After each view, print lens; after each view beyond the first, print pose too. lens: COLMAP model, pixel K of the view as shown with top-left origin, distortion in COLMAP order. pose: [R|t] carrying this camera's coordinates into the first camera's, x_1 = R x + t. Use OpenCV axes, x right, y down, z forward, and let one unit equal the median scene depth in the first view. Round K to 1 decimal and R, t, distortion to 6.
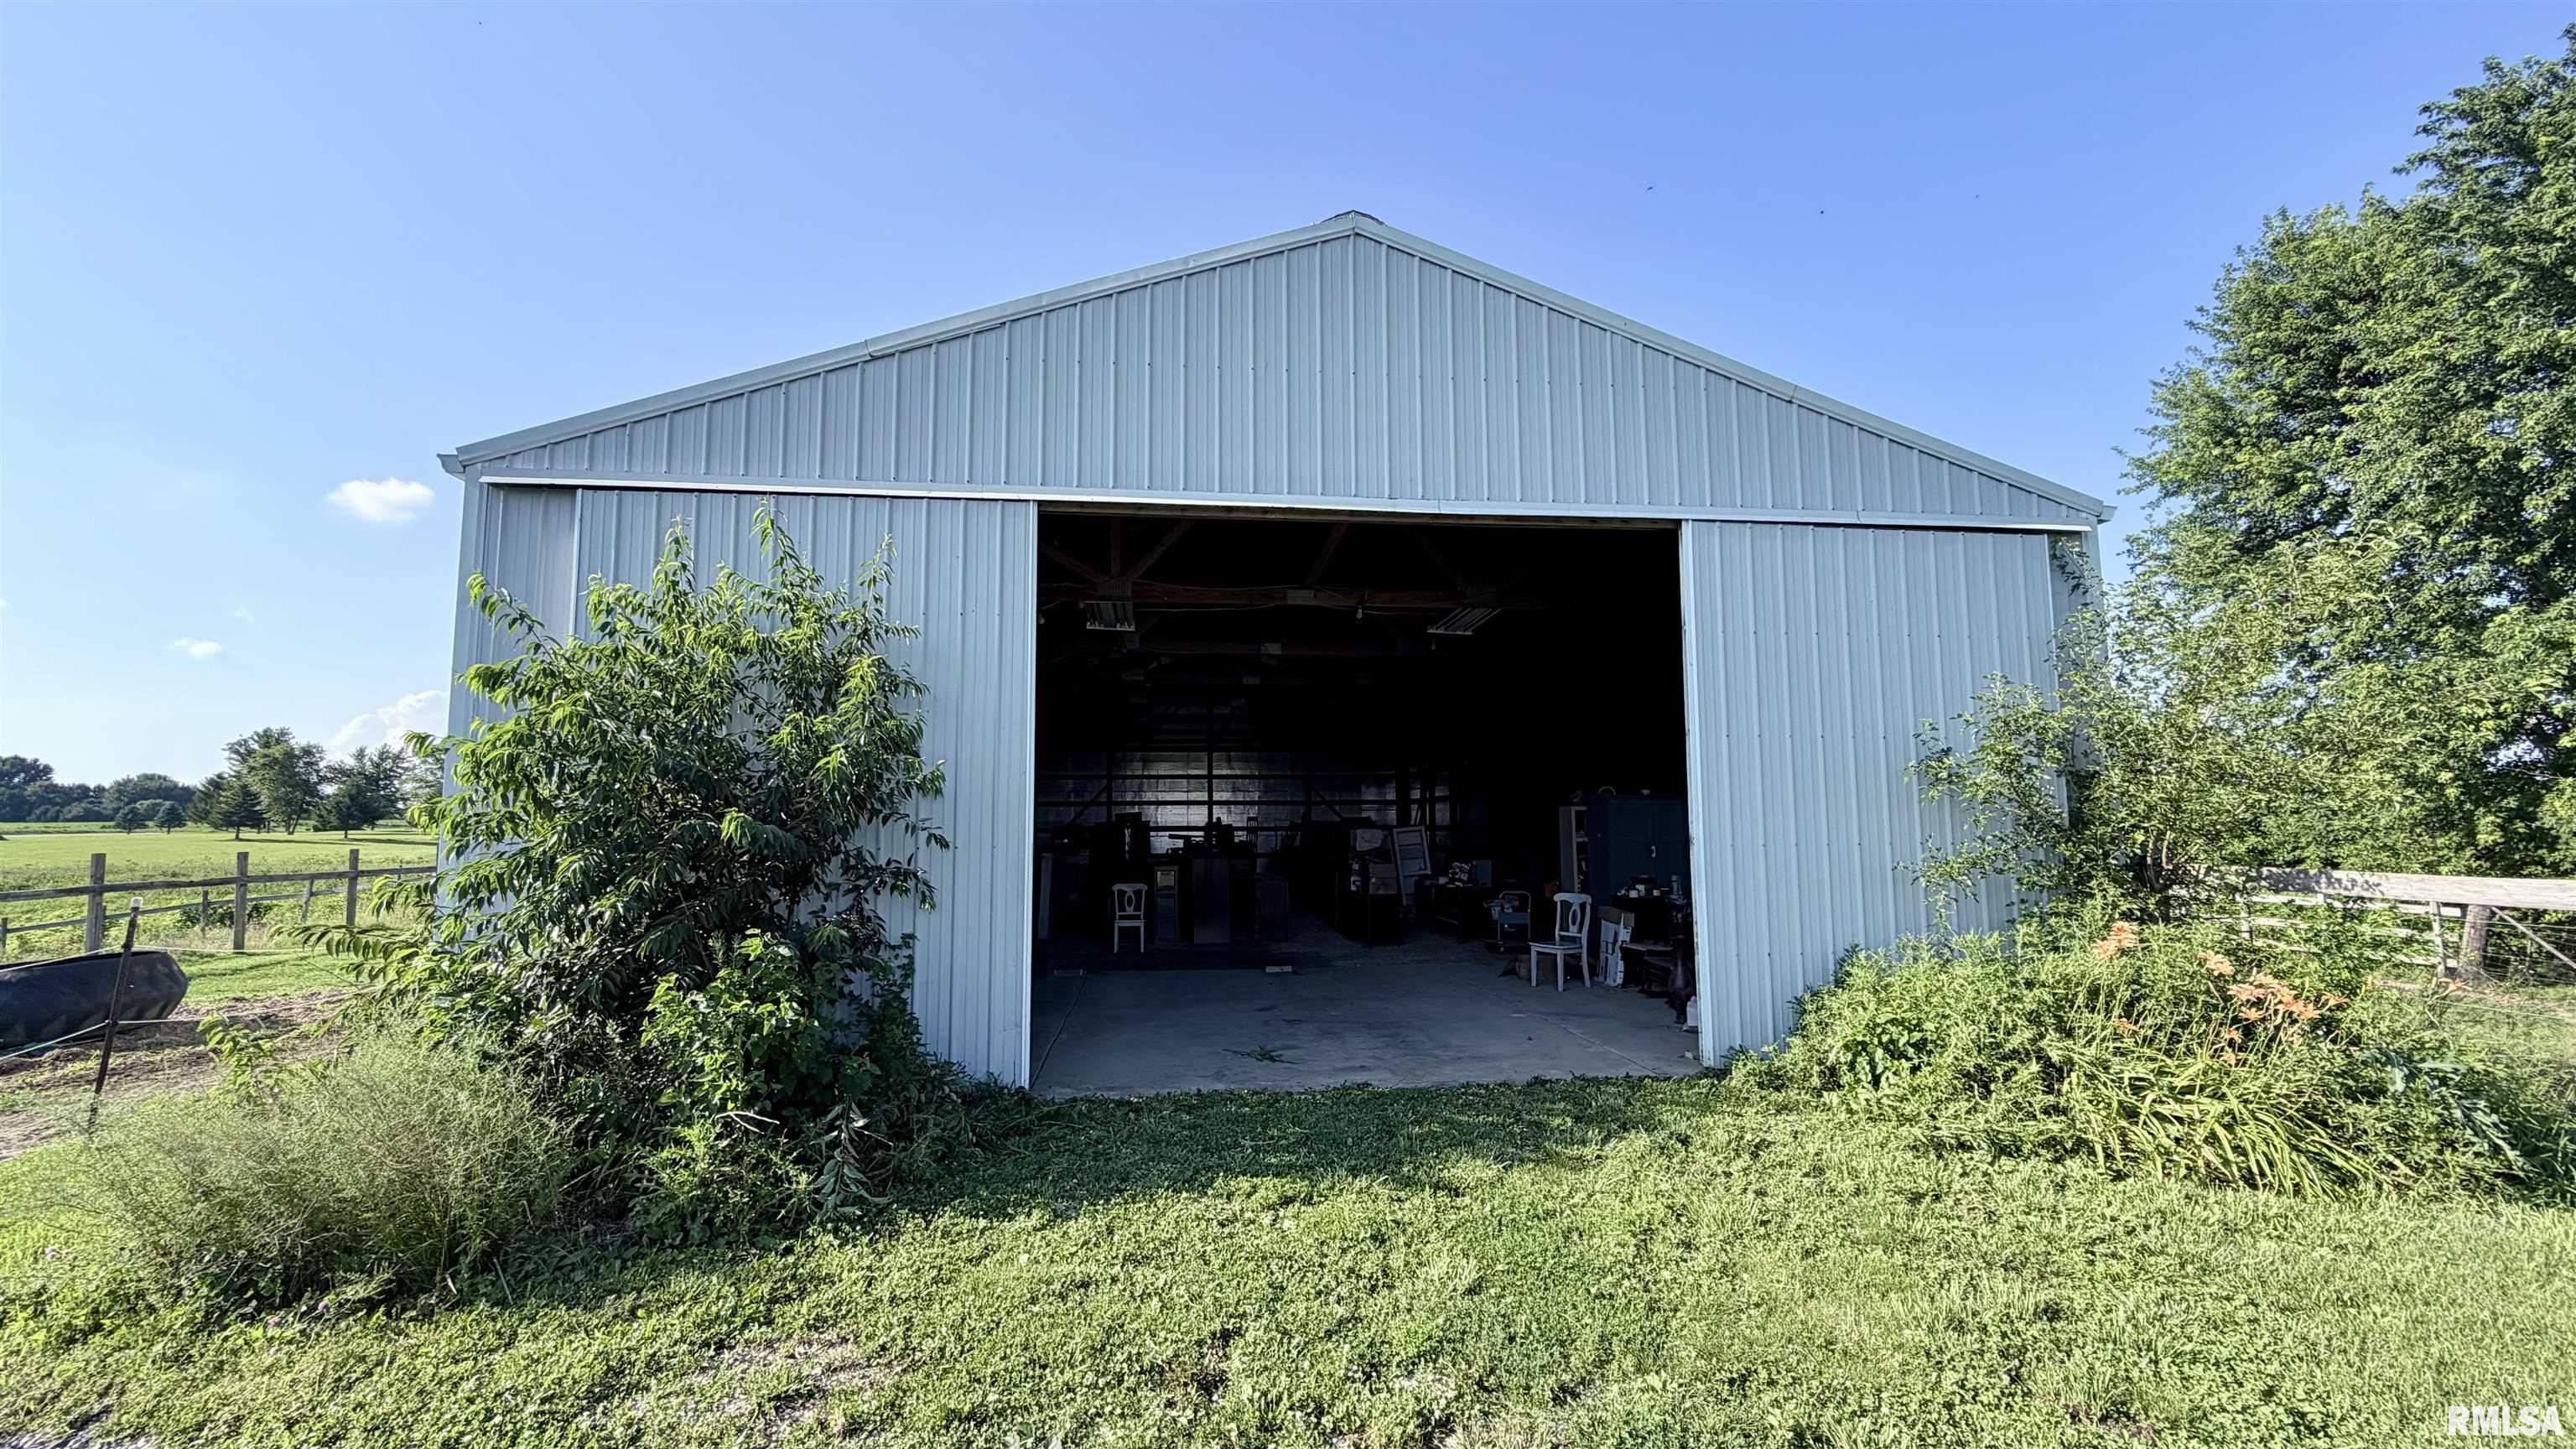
lens RADIAL K [[1027.8, 0, 1279.3], [0, 1027.8, 727.8], [0, 0, 1]] dist [-0.001891, -0.000484]
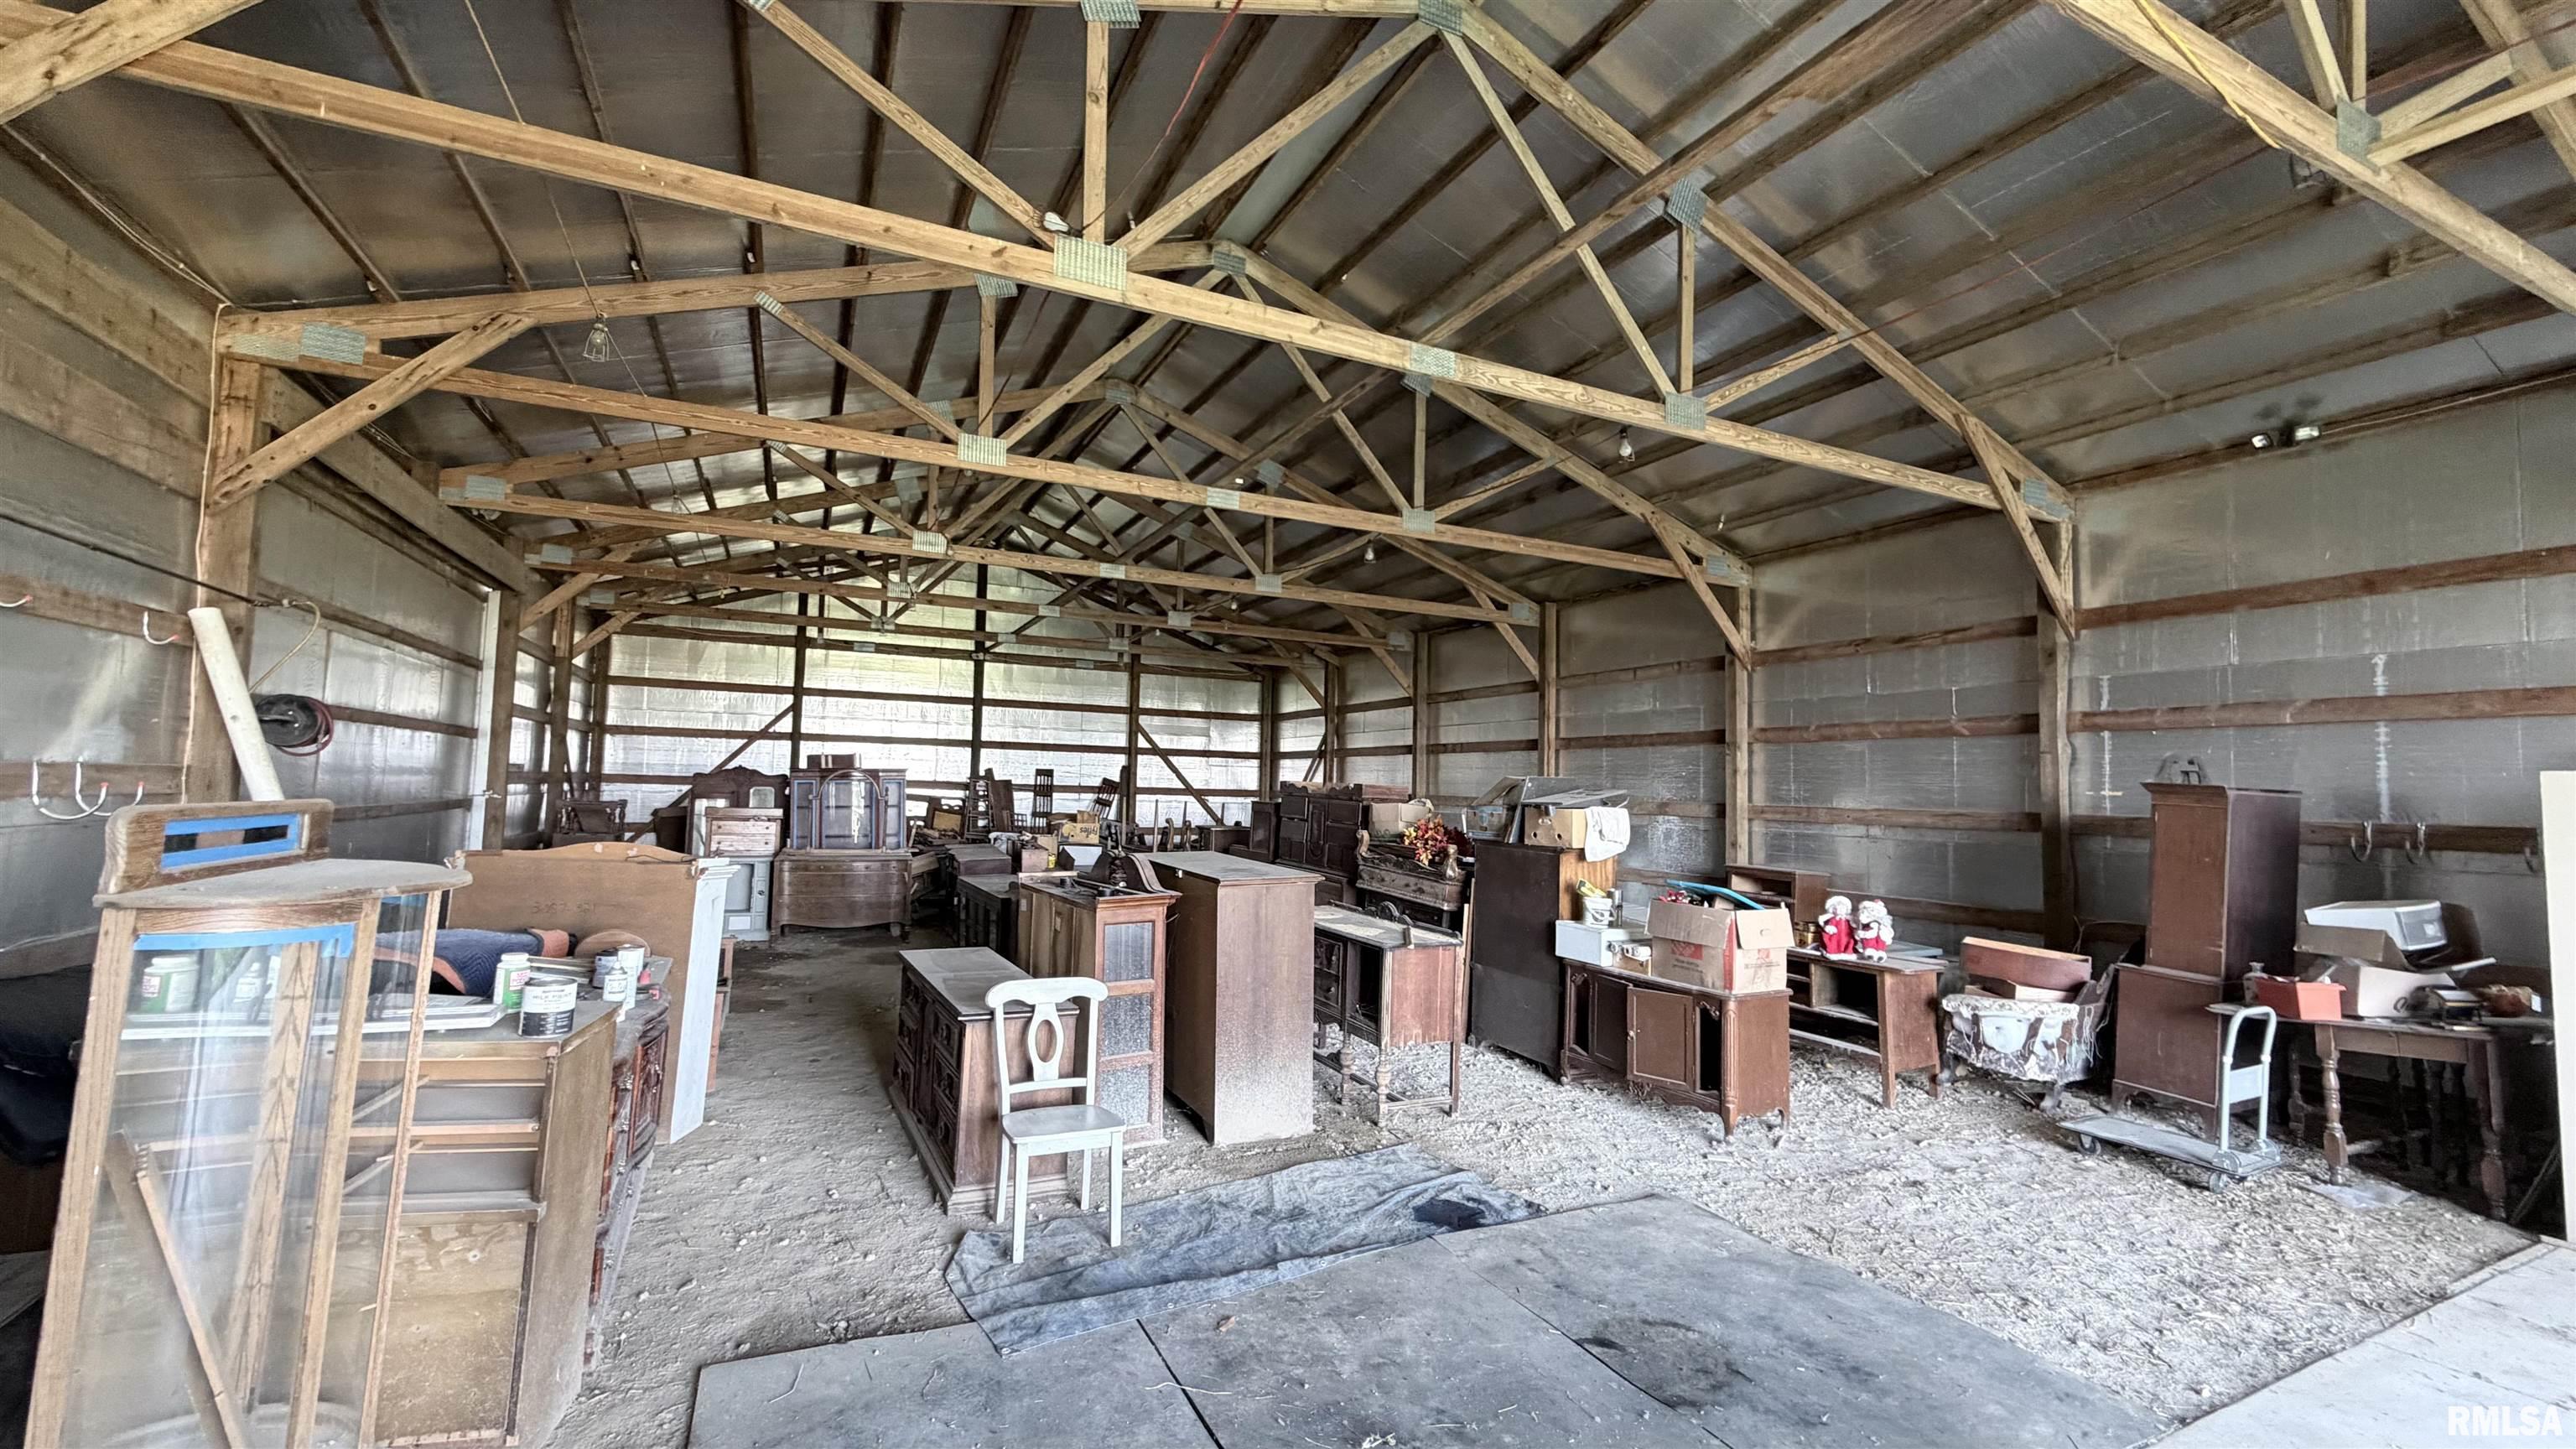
lens RADIAL K [[1027.8, 0, 1279.3], [0, 1027.8, 727.8], [0, 0, 1]] dist [-0.001891, -0.000484]
pose [[0.950088, 0.063693, 0.305412, -0.083540], [-0.071347, 0.997354, 0.013954, 0.041844], [-0.303715, -0.035048, 0.952118, 0.361753]]
